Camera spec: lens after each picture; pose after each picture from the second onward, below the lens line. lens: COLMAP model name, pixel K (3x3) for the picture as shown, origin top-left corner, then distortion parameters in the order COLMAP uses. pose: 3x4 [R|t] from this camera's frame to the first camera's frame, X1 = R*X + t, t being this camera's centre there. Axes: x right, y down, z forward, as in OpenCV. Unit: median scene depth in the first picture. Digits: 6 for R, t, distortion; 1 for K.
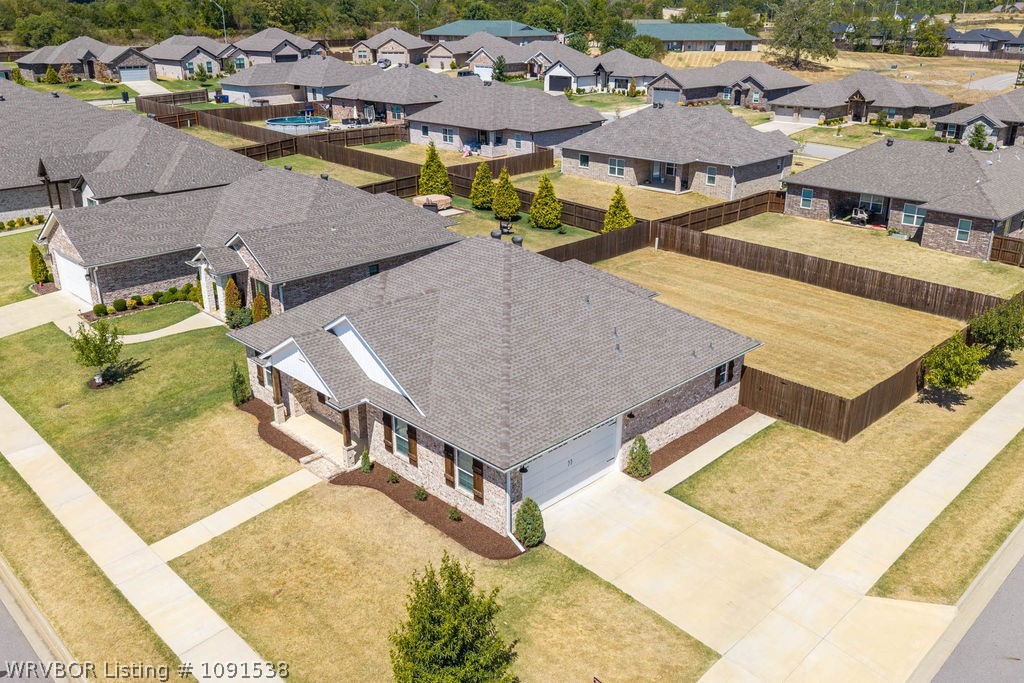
lens RADIAL K [[846.7, 0, 515.3], [0, 846.7, 337.7], [0, 0, 1]] dist [0.017540, -0.027945]
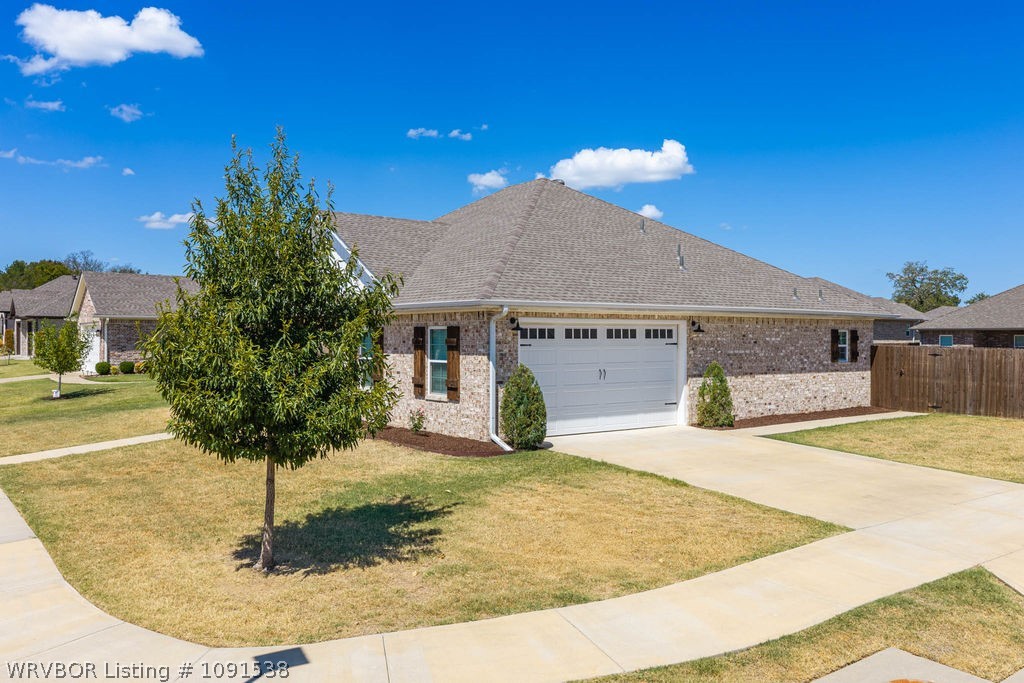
lens RADIAL K [[846.7, 0, 516.9], [0, 846.7, 345.8], [0, 0, 1]] dist [0.017540, -0.027945]
pose [[0.990021, 0.004651, -0.140844, 0.054631], [-0.053670, 0.936576, -0.346331, 0.214360], [0.130300, 0.350434, 0.927479, 0.222263]]
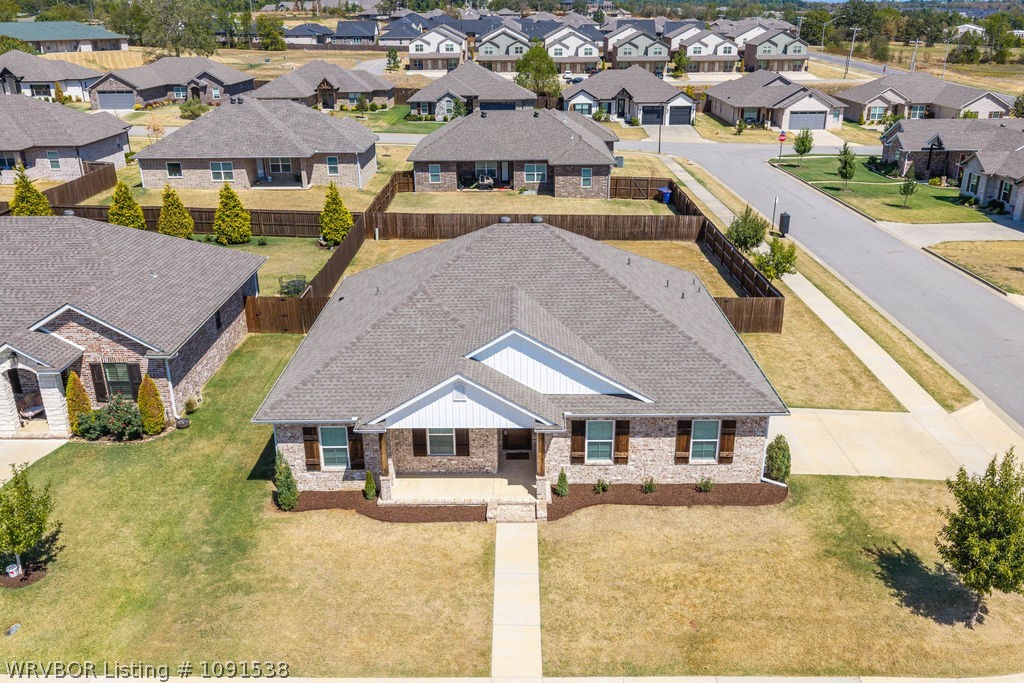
lens RADIAL K [[846.7, 0, 514.6], [0, 846.7, 338.7], [0, 0, 1]] dist [0.017540, -0.027945]
pose [[0.705535, -0.260144, 0.659200, -0.479459], [0.260257, 0.960303, 0.100419, -0.064459], [-0.659155, 0.100712, 0.745232, 0.228076]]
